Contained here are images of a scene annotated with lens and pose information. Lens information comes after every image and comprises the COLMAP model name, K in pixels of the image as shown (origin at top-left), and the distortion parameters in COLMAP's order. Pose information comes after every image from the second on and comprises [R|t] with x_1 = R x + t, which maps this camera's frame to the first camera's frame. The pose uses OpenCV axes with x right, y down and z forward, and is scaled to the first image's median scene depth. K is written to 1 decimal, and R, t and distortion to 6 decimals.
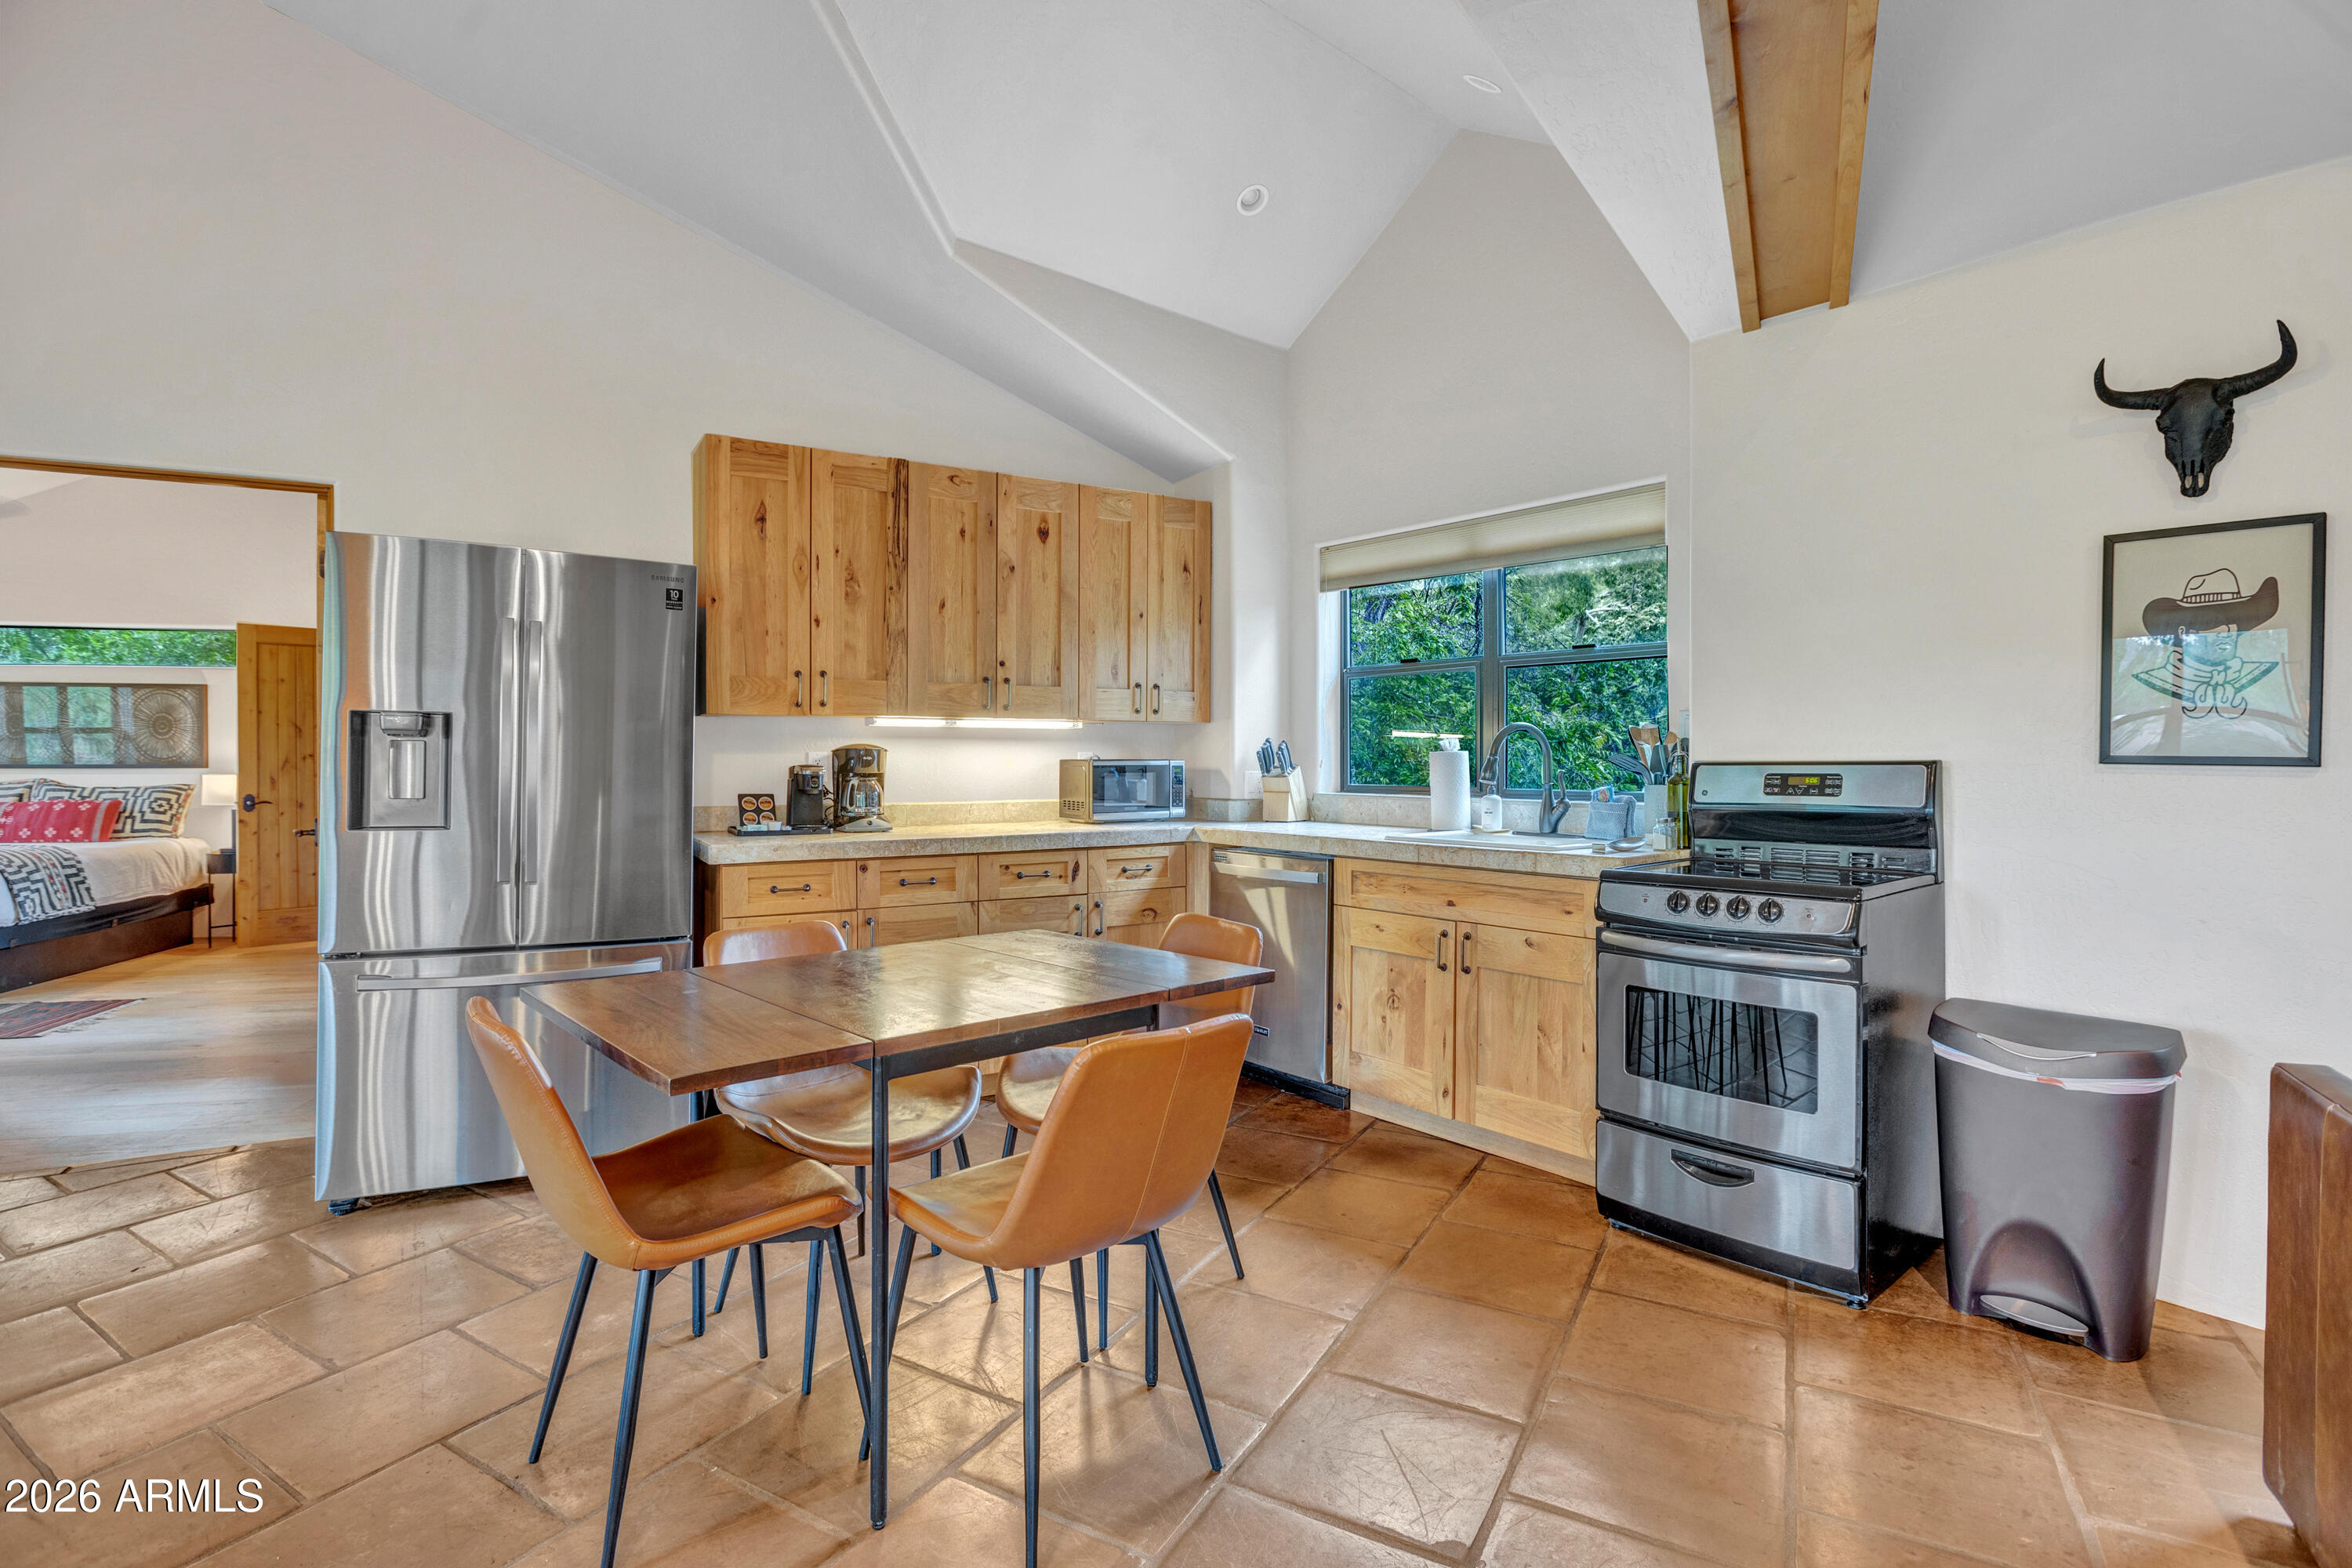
lens RADIAL K [[1098.3, 0, 1171.4], [0, 1098.3, 749.6], [0, 0, 1]] dist [-0.029695, 0.001330]
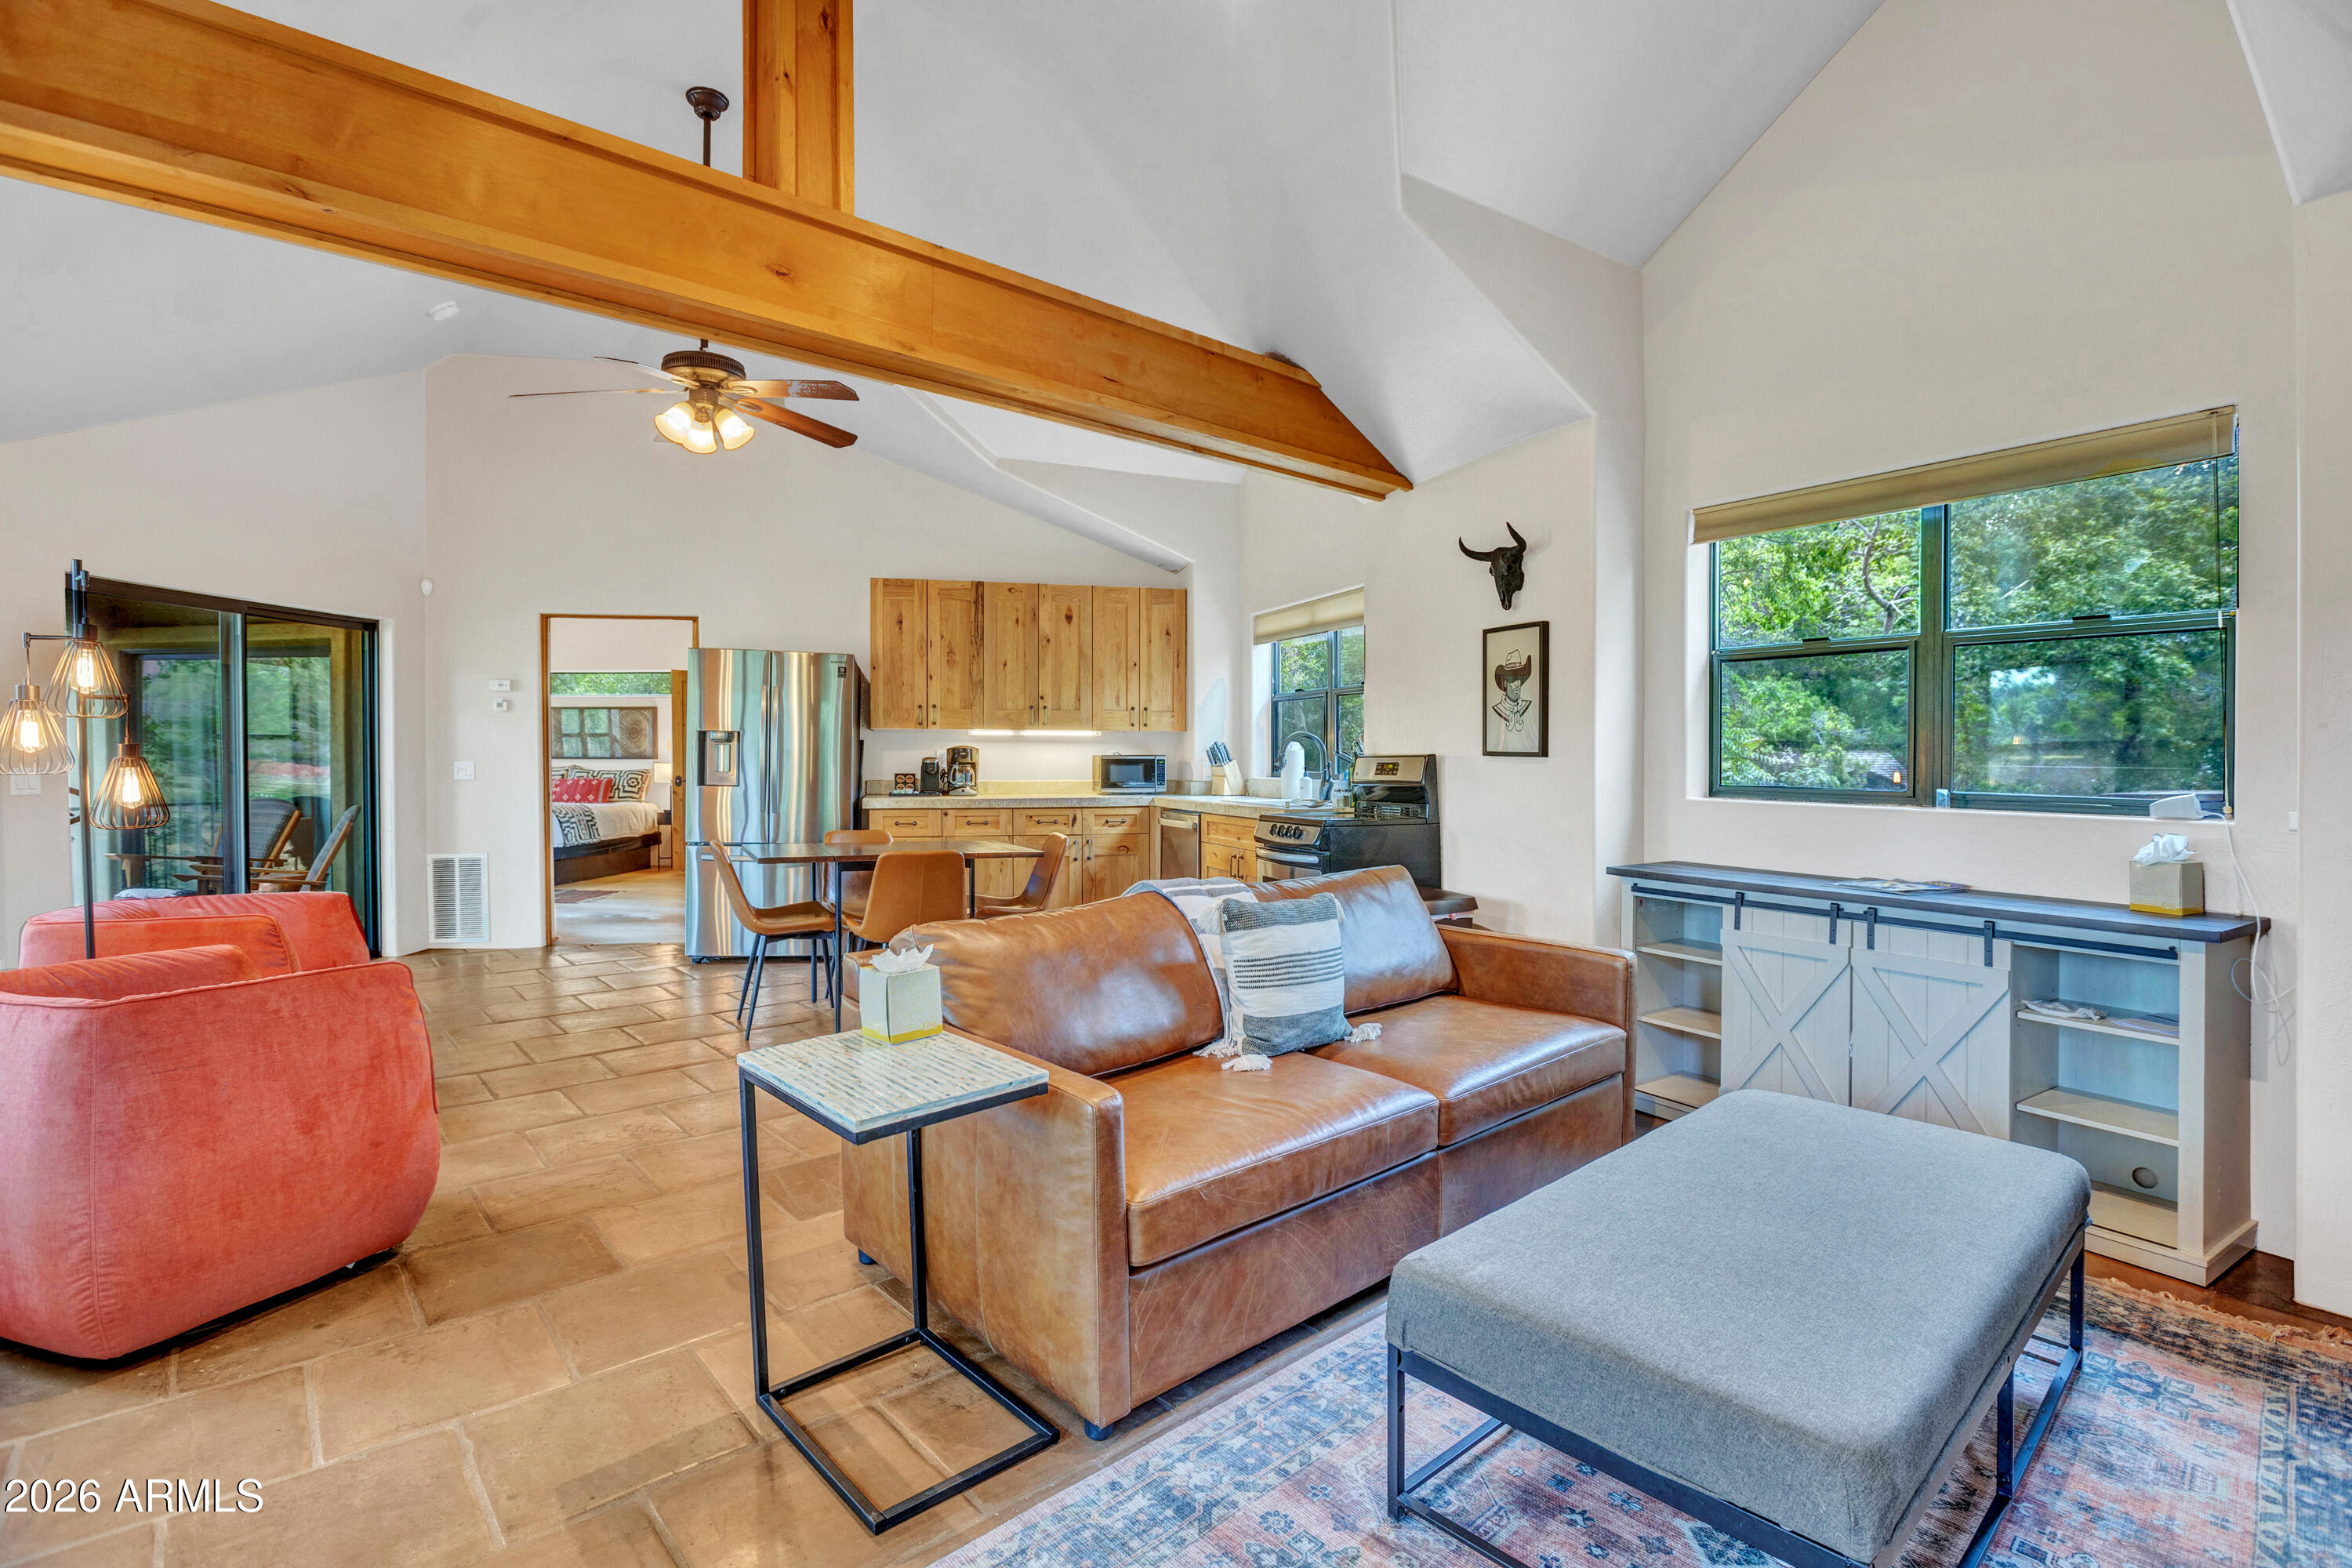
lens RADIAL K [[1098.3, 0, 1171.4], [0, 1098.3, 749.6], [0, 0, 1]] dist [-0.029695, 0.001330]
pose [[0.953600, 0.000775, -0.301076, 0.545841], [-0.000514, 0.999999, 0.000949, -0.000364], [0.301077, -0.000750, 0.953600, -0.545967]]
